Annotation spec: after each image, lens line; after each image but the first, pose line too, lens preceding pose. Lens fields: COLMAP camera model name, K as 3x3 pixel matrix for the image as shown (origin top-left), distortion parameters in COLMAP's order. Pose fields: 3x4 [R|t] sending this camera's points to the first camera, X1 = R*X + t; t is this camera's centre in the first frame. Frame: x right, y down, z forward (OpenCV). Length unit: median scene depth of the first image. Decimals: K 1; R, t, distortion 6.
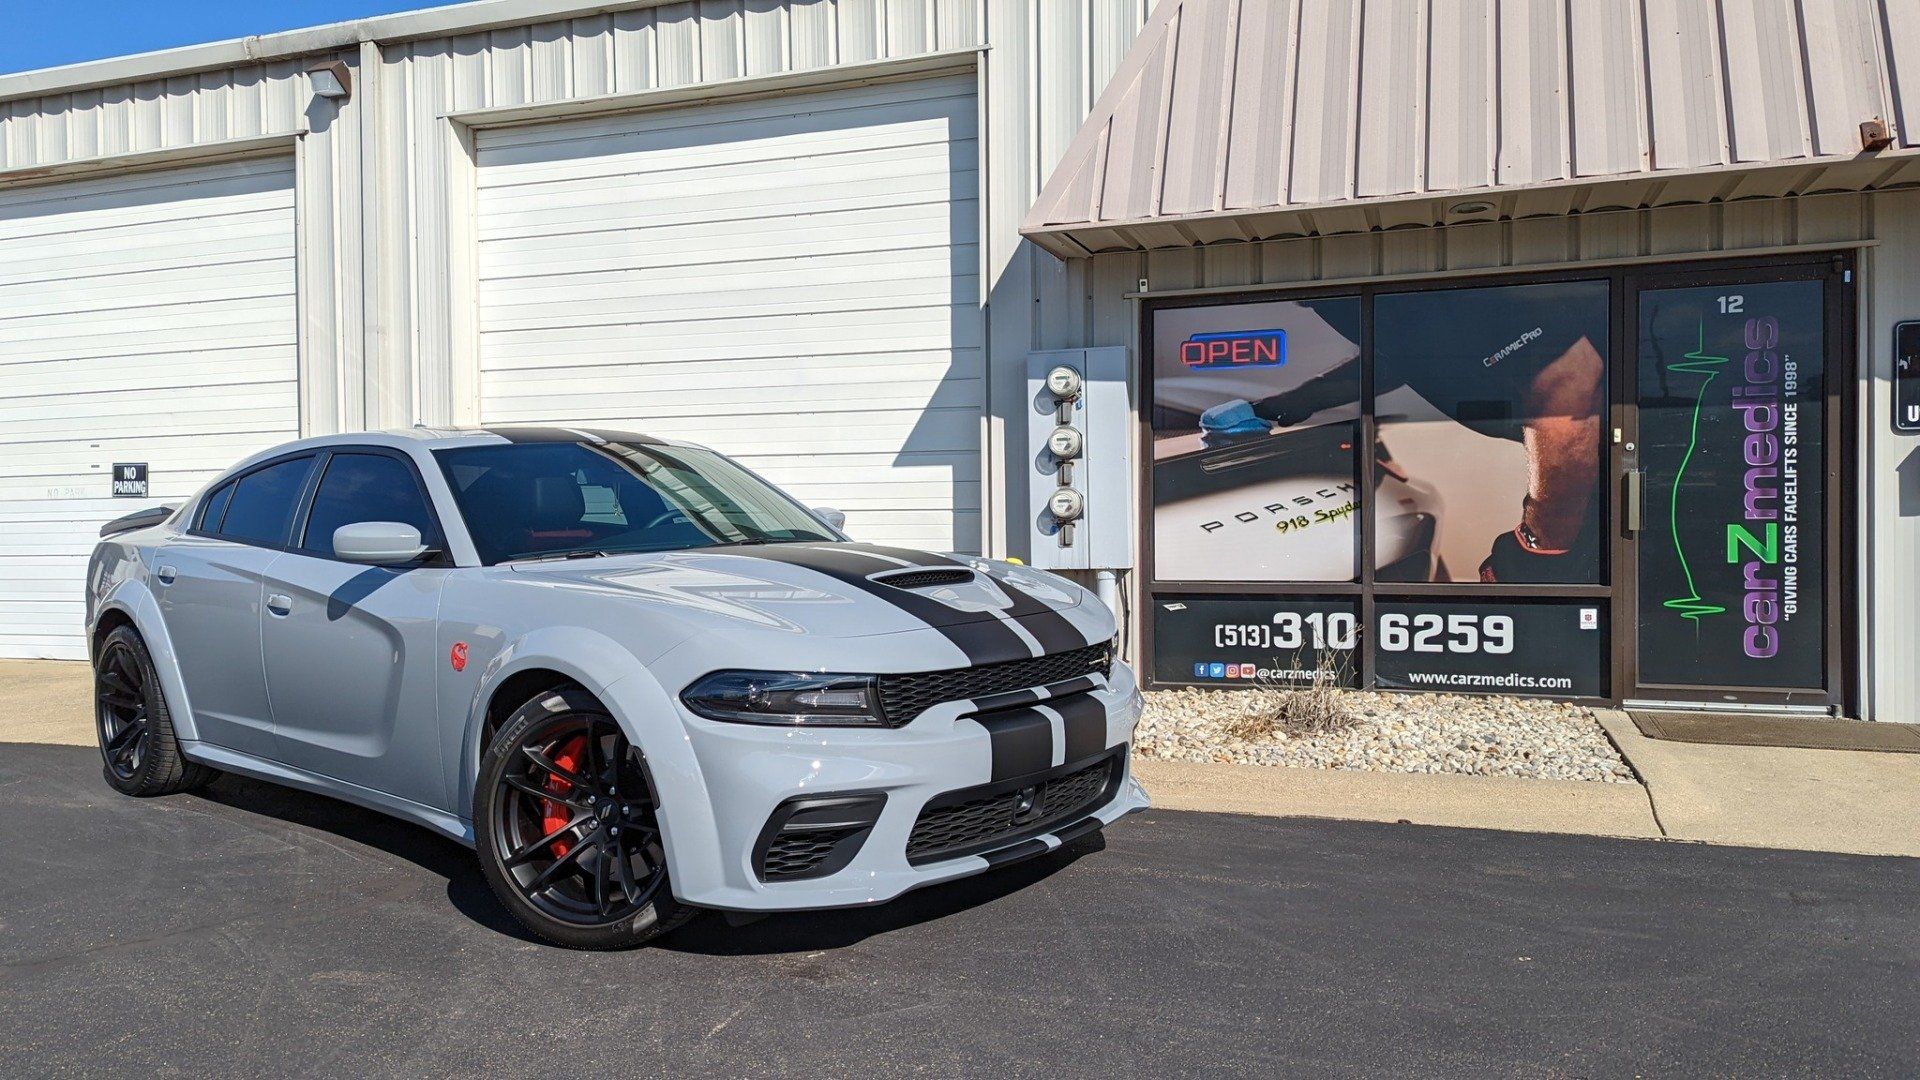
lens RADIAL K [[1306.4, 0, 951.4], [0, 1306.4, 556.8], [0, 0, 1]] dist [0.070153, -0.043330]
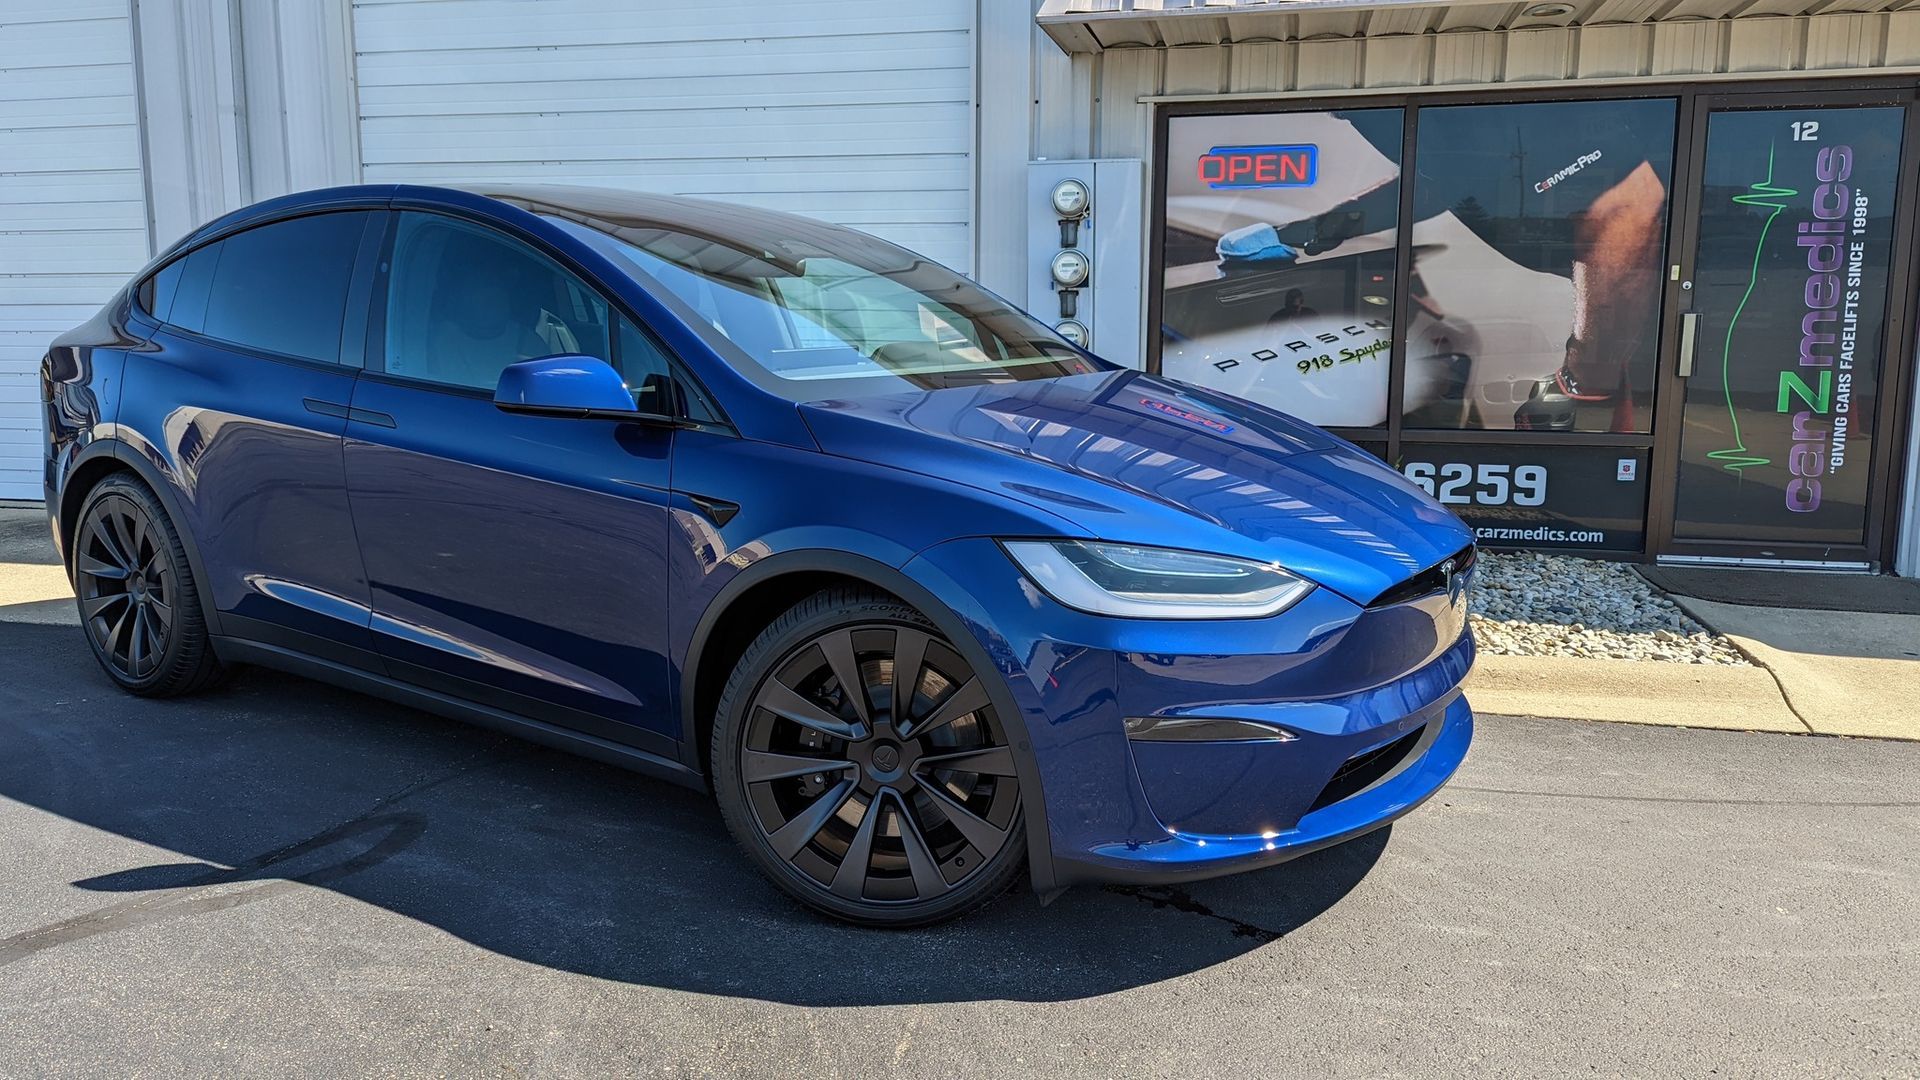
lens RADIAL K [[1323.1, 0, 934.0], [0, 1323.1, 522.5], [0, 0, 1]] dist [0.059664, -0.040913]
pose [[0.994464, -0.001215, 0.105071, -0.103476], [-0.011216, 0.992993, 0.117639, -0.021383], [-0.104478, -0.118167, 0.987482, 0.099238]]
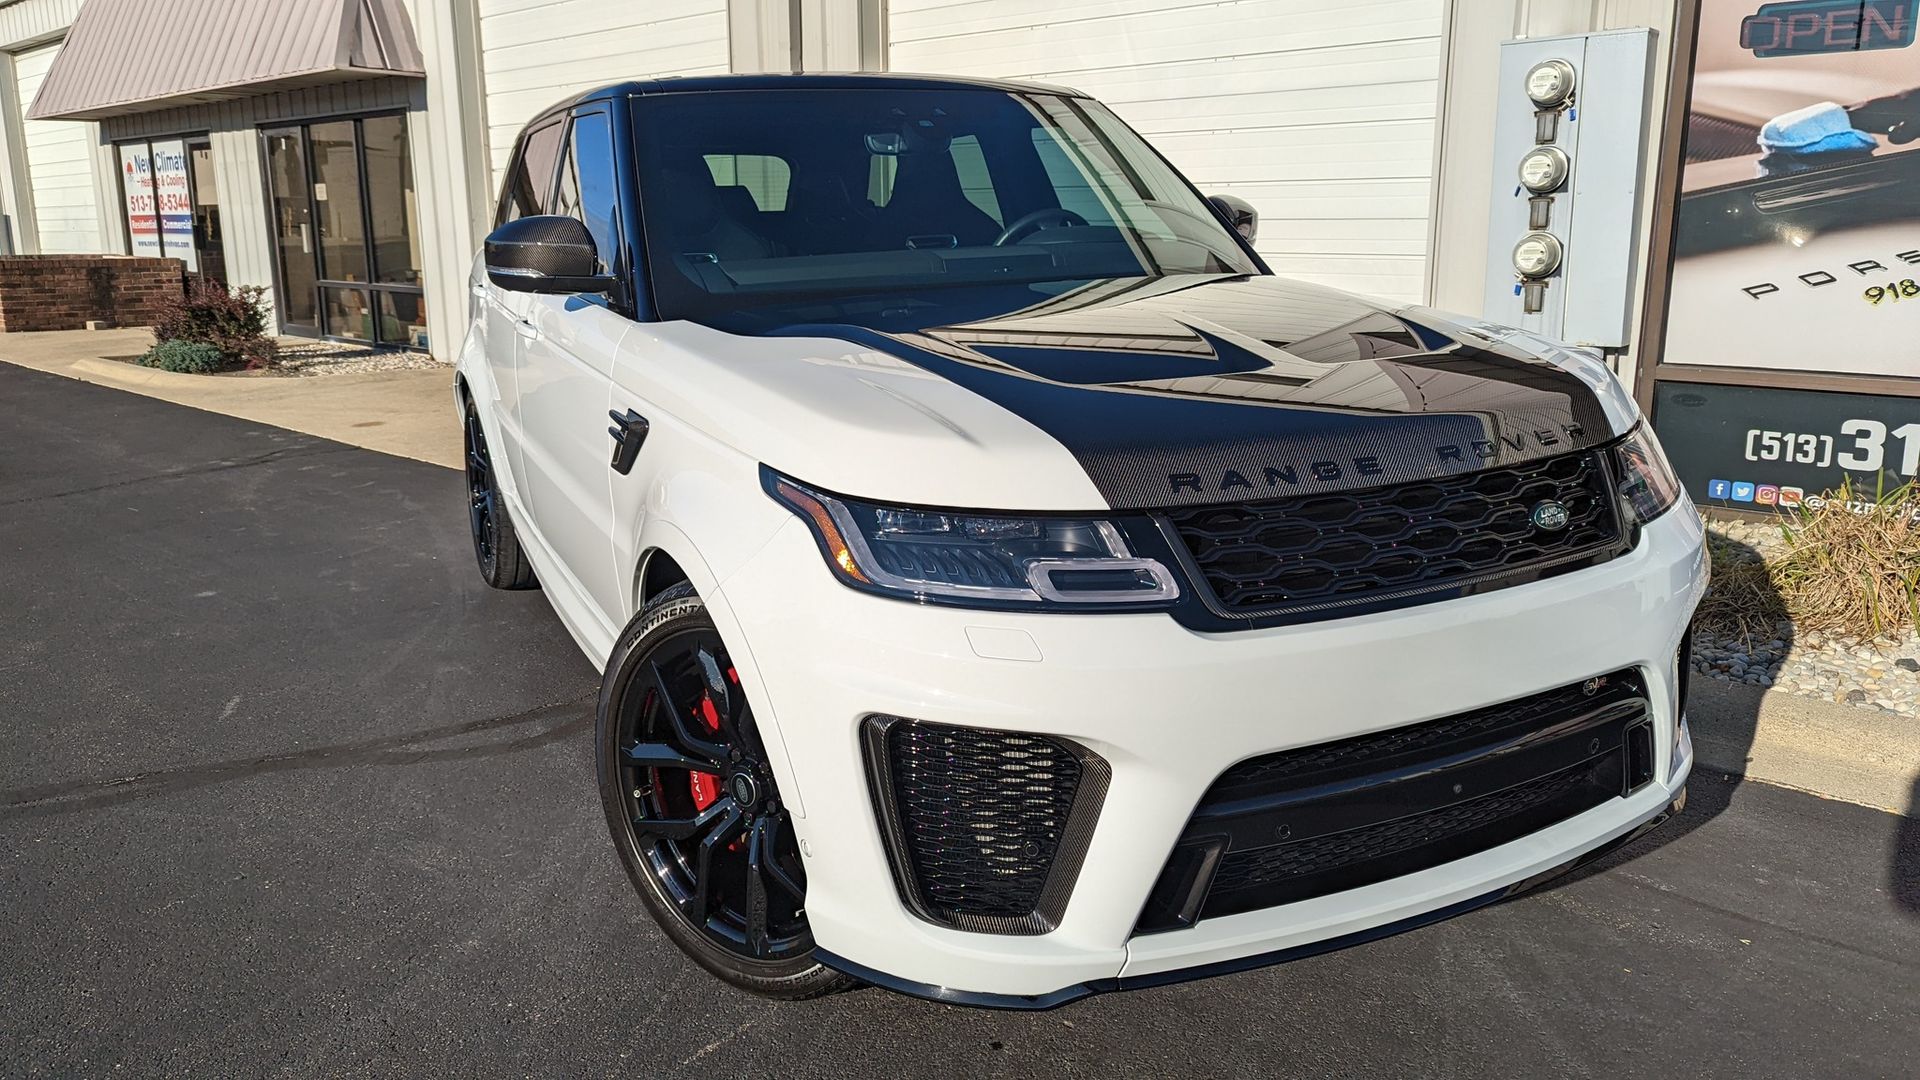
lens RADIAL K [[1329.4, 0, 984.4], [0, 1329.4, 501.0], [0, 0, 1]] dist [0.072678, -0.072648]
pose [[0.925173, 0.084642, -0.369988, 0.094727], [-0.015948, 0.982625, 0.184917, -0.040841], [0.379211, -0.165179, 0.910448, 0.167732]]
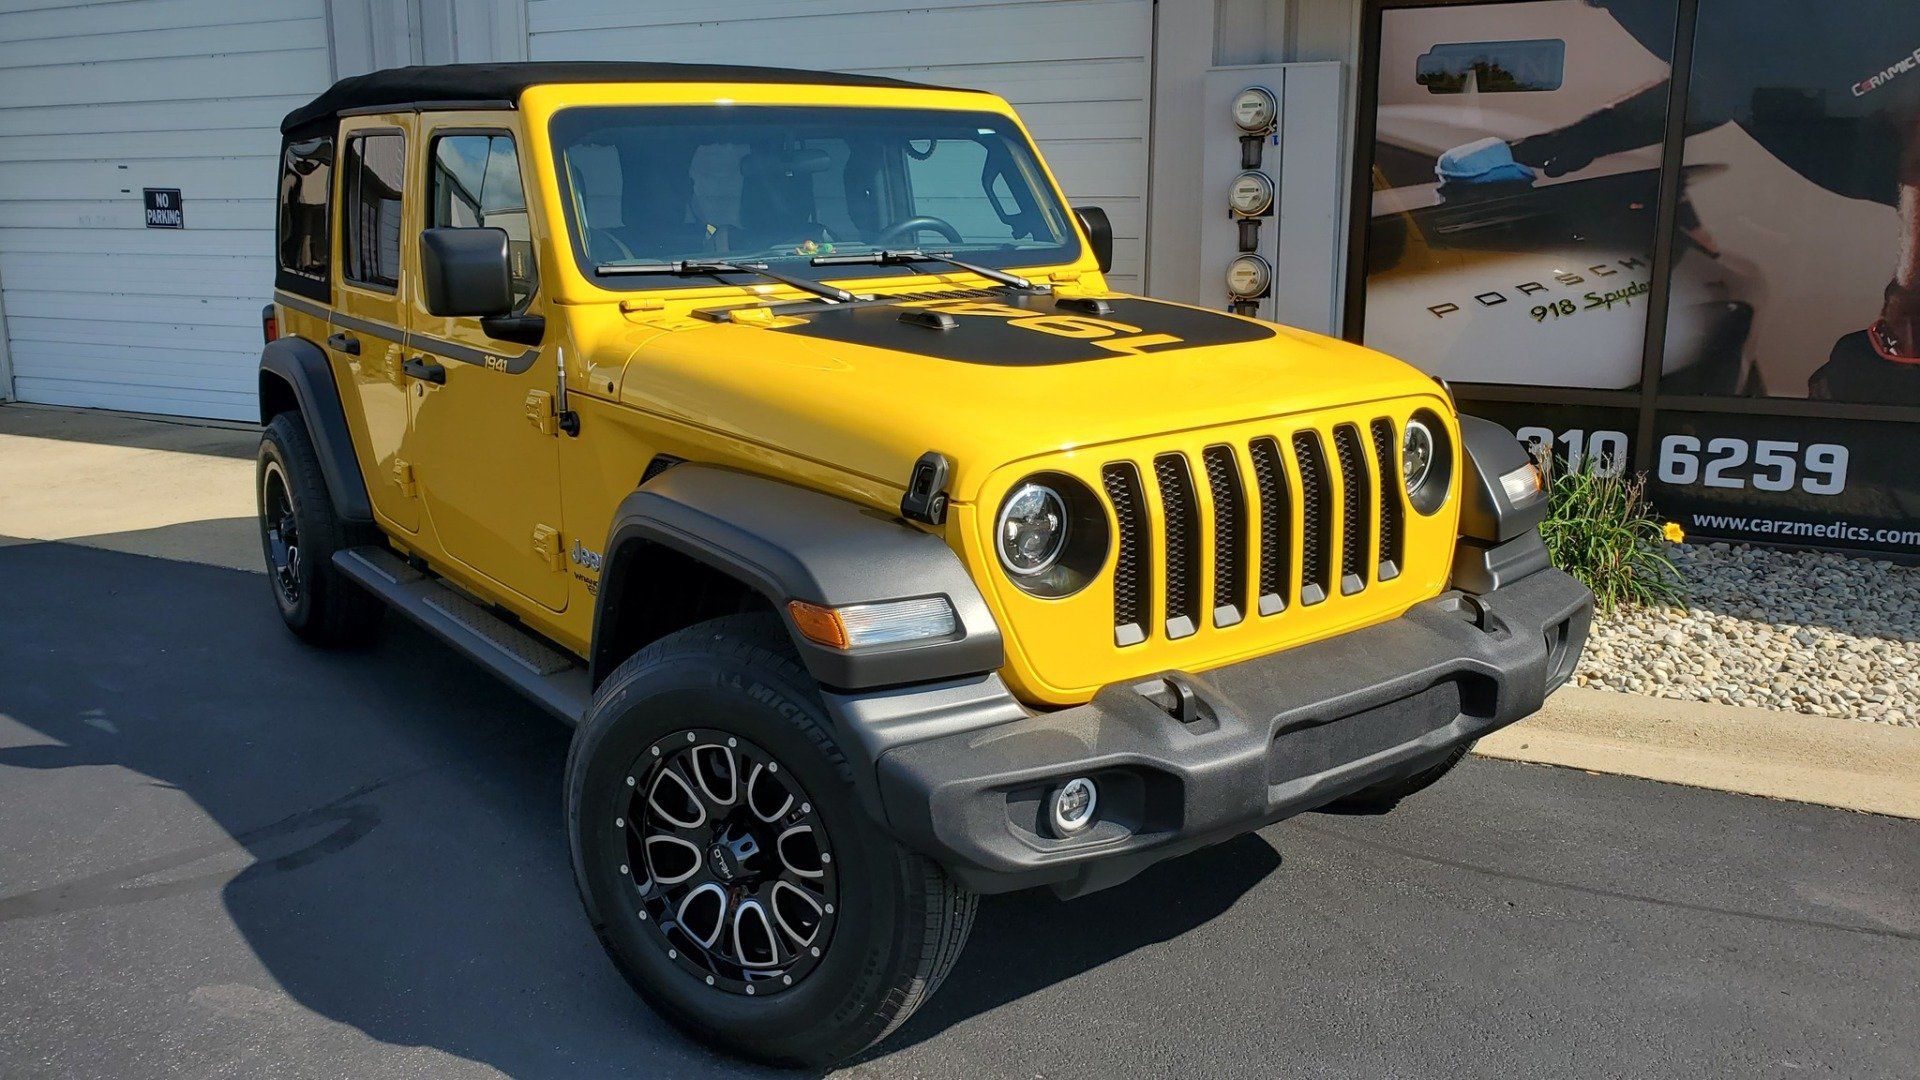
lens RADIAL K [[1466.8, 0, 962.7], [0, 1466.8, 521.5], [0, 0, 1]] dist [-0.051687, 0.117174]
pose [[0.993687, 0.034719, -0.106682, 0.018372], [-0.015283, 0.983936, 0.177866, -0.049798], [0.111144, -0.175113, 0.978255, 0.128349]]
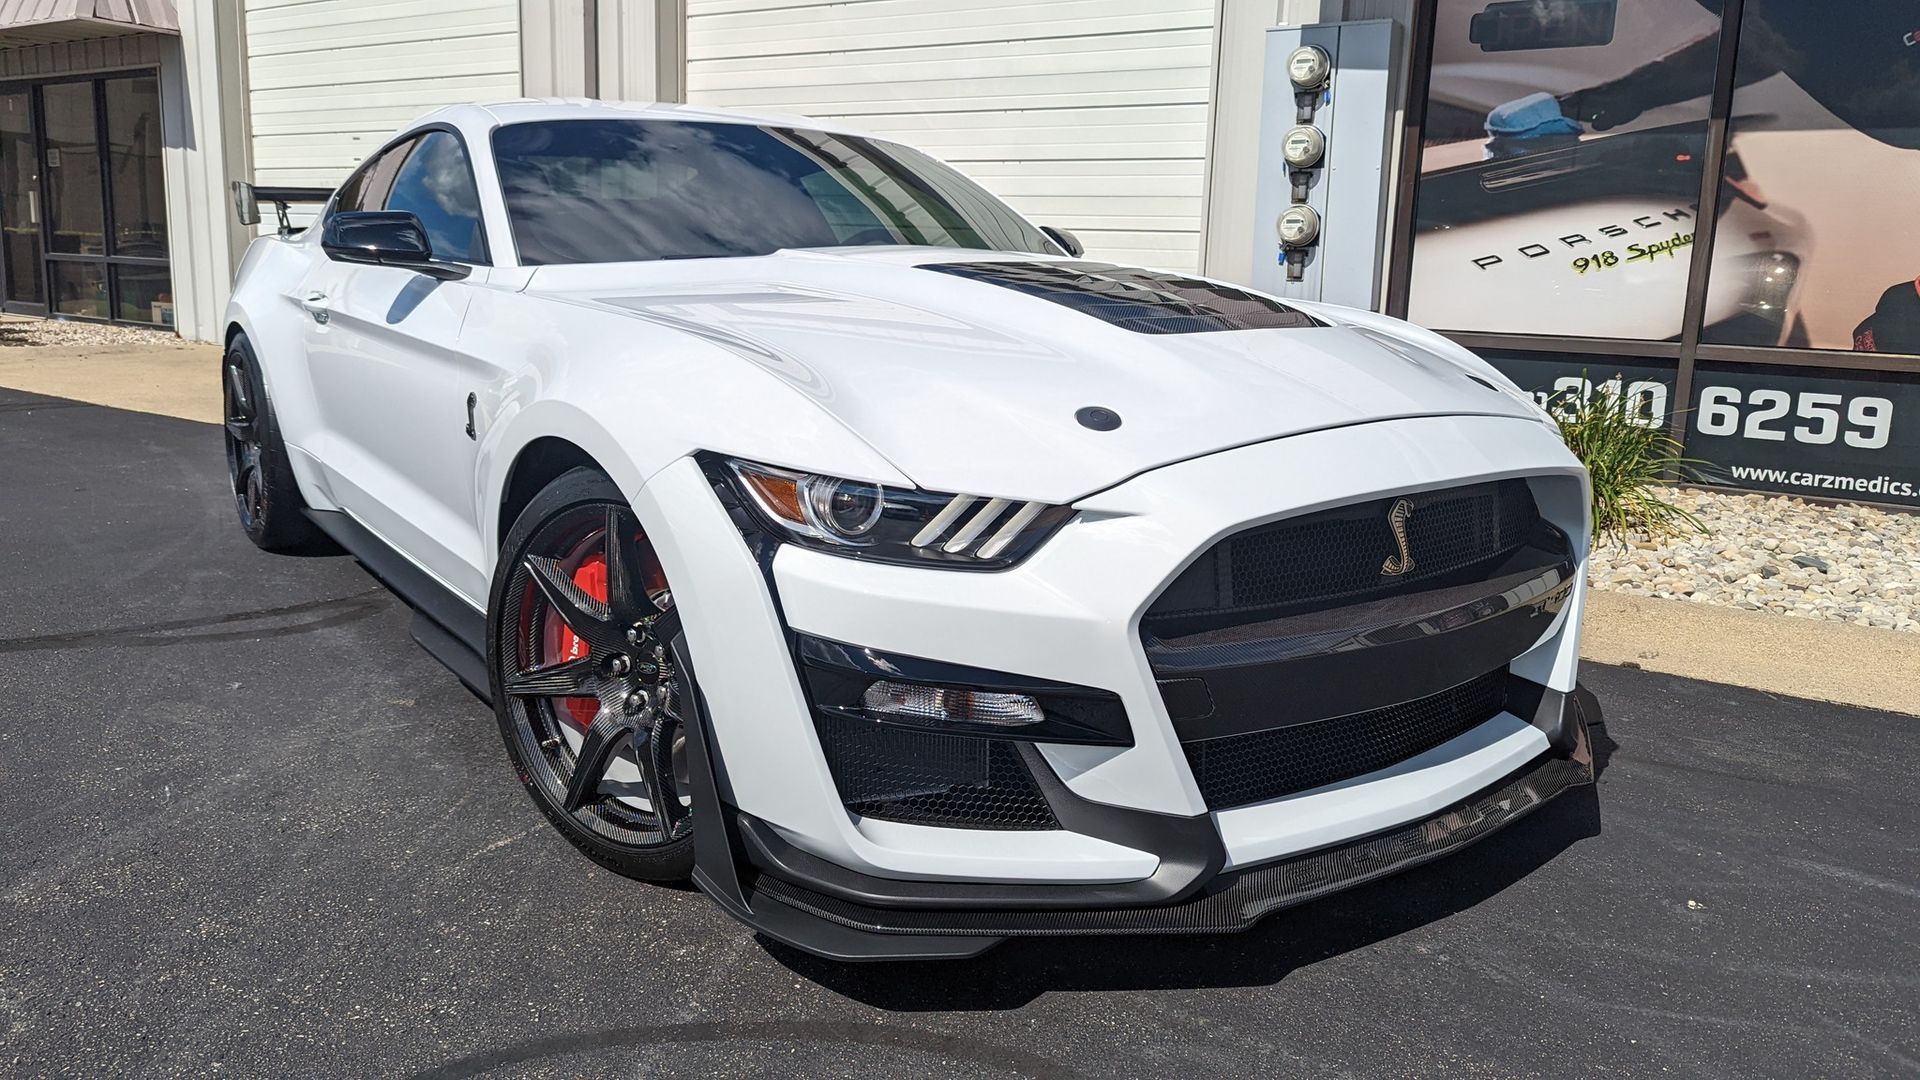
lens RADIAL K [[1329.4, 0, 984.4], [0, 1329.4, 501.0], [0, 0, 1]] dist [0.072678, -0.072648]
pose [[0.970441, 0.085065, -0.225849, 0.104564], [-0.051168, 0.987069, 0.151913, 0.011863], [0.235851, -0.135866, 0.962245, 0.142570]]
